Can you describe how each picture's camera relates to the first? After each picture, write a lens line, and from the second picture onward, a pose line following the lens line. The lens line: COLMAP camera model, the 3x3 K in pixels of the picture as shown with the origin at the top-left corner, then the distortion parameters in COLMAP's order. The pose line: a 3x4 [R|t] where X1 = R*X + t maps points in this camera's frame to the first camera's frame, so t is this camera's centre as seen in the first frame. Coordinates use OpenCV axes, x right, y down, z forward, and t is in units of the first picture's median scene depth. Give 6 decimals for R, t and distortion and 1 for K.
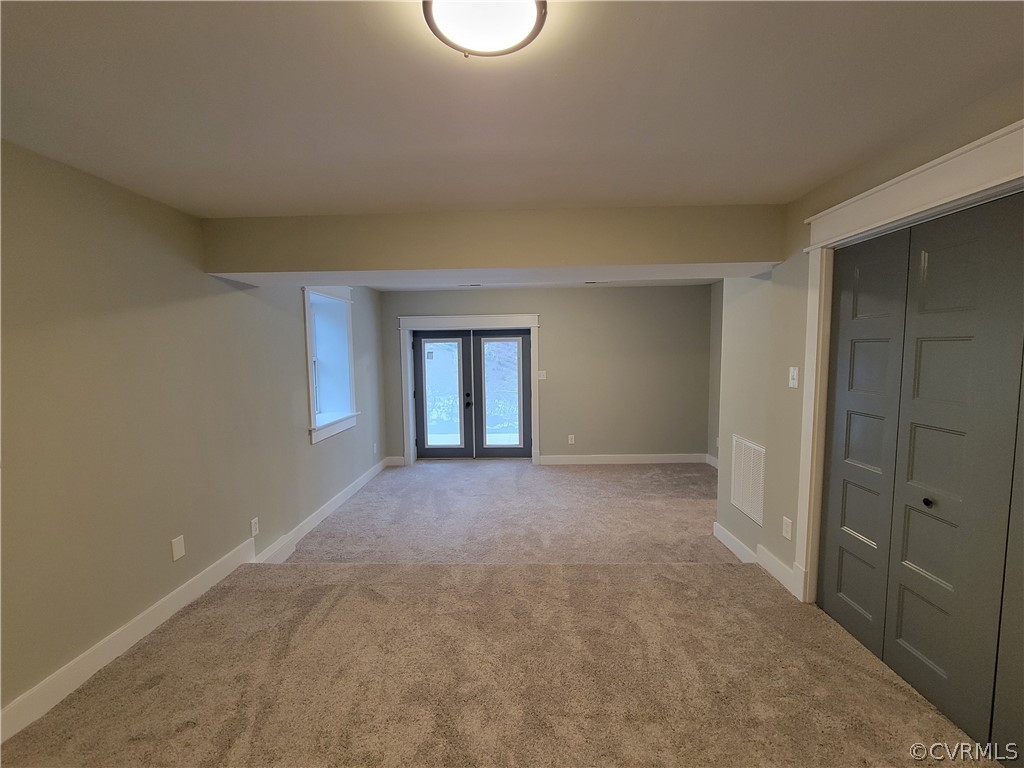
lens RADIAL K [[418.8, 0, 511.1], [0, 418.8, 386.6], [0, 0, 1]] dist [0.001247, -0.002534]
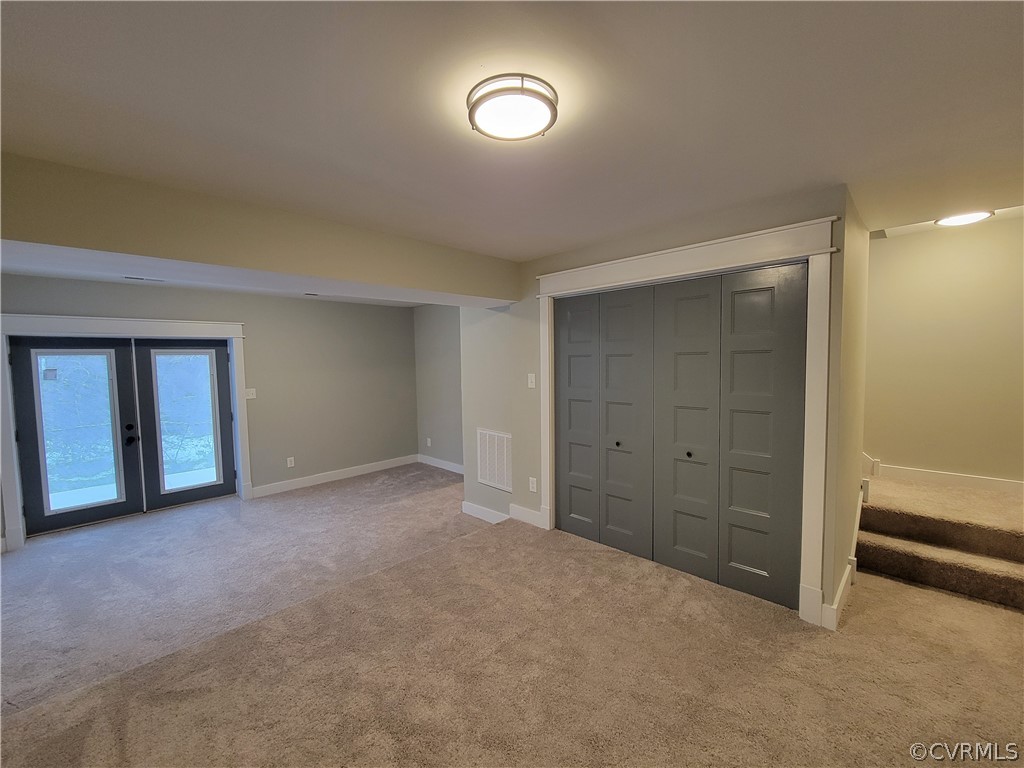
lens RADIAL K [[418.8, 0, 512.6], [0, 418.8, 386.5], [0, 0, 1]] dist [0.001247, -0.002534]
pose [[0.684287, -0.045086, 0.727817, -0.300074], [0.071048, 0.997460, -0.005009, 0.000507], [-0.725743, 0.055137, 0.685753, 0.025893]]
